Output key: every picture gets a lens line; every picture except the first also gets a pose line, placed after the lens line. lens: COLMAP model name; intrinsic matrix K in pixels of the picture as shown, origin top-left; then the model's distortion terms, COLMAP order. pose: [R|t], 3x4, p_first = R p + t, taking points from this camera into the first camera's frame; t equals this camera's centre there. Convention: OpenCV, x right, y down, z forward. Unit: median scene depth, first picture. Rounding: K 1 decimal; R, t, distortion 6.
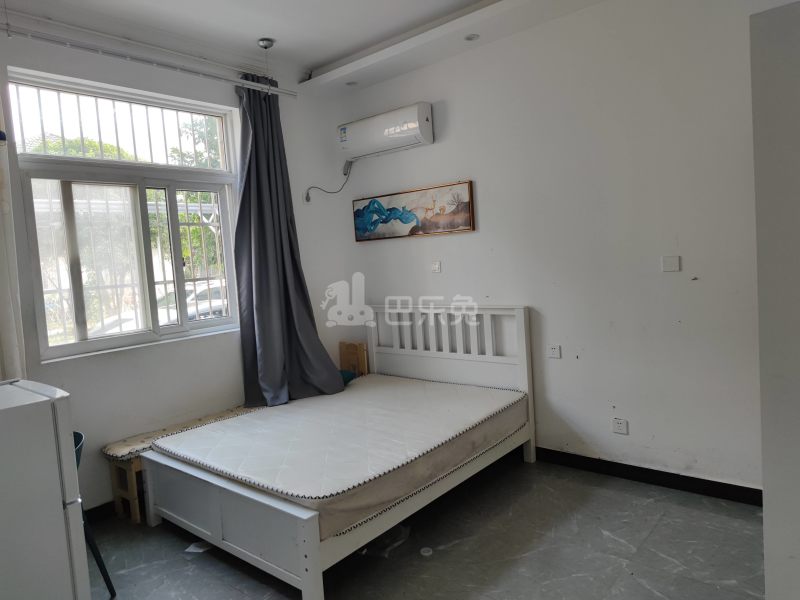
lens RADIAL K [[549.0, 0, 392.8], [0, 549.0, 292.4], [0, 0, 1]] dist [0.017756, -0.041750]
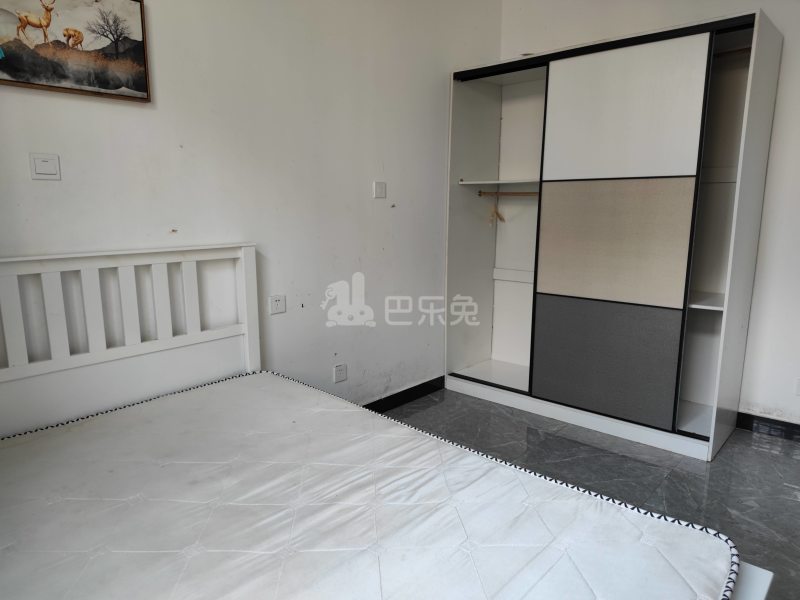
lens RADIAL K [[549.0, 0, 398.5], [0, 549.0, 306.3], [0, 0, 1]] dist [0.017756, -0.041750]
pose [[0.005351, -0.120288, 0.992725, -0.422734], [0.056933, 0.991165, 0.119792, 0.032210], [-0.998364, 0.055878, 0.012152, 0.827257]]
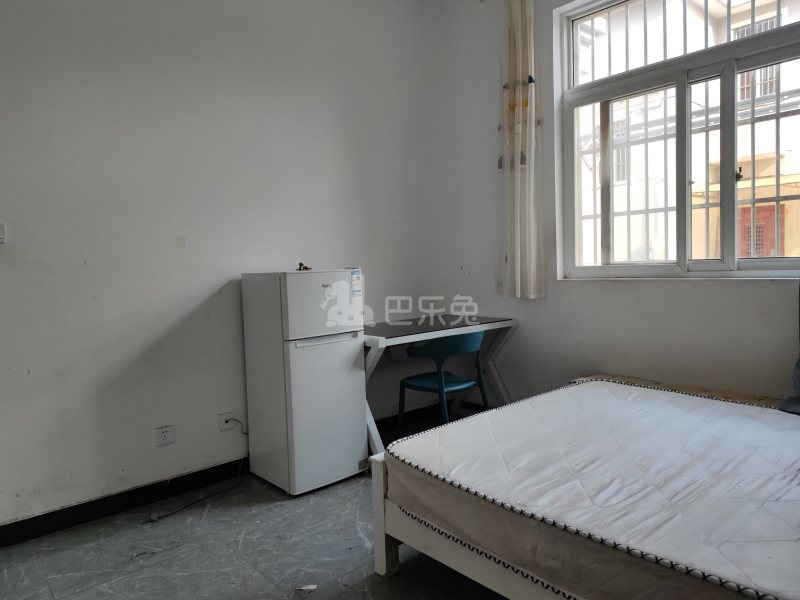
lens RADIAL K [[549.0, 0, 412.6], [0, 549.0, 288.0], [0, 0, 1]] dist [0.017756, -0.041750]
pose [[-0.139490, 0.115498, -0.983465, 0.420519], [-0.024594, 0.992464, 0.120043, 0.017837], [0.989918, 0.040932, -0.135598, 0.727957]]
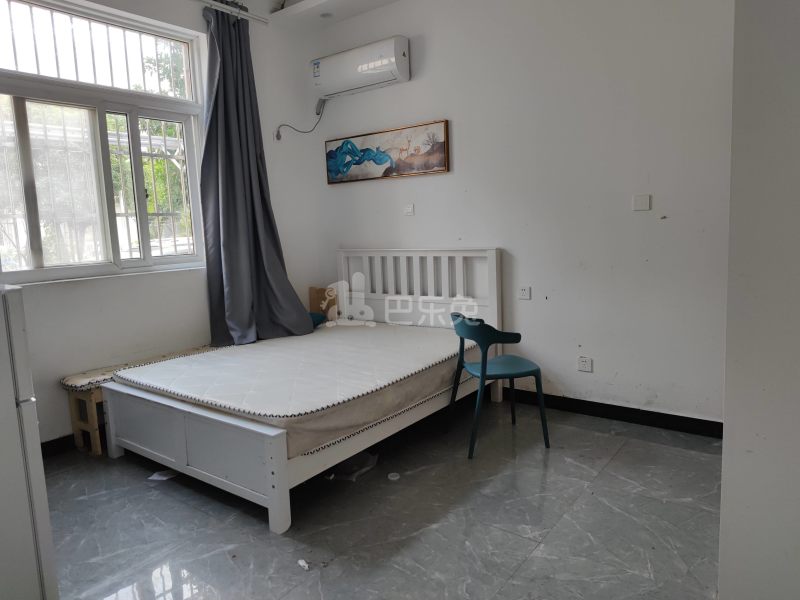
lens RADIAL K [[549.0, 0, 396.8], [0, 549.0, 296.4], [0, 0, 1]] dist [0.017756, -0.041750]
pose [[0.997904, 0.019942, 0.061567, -0.001432], [-0.023320, 0.998233, 0.054647, 0.064188], [-0.060368, -0.055968, 0.996606, 0.009840]]
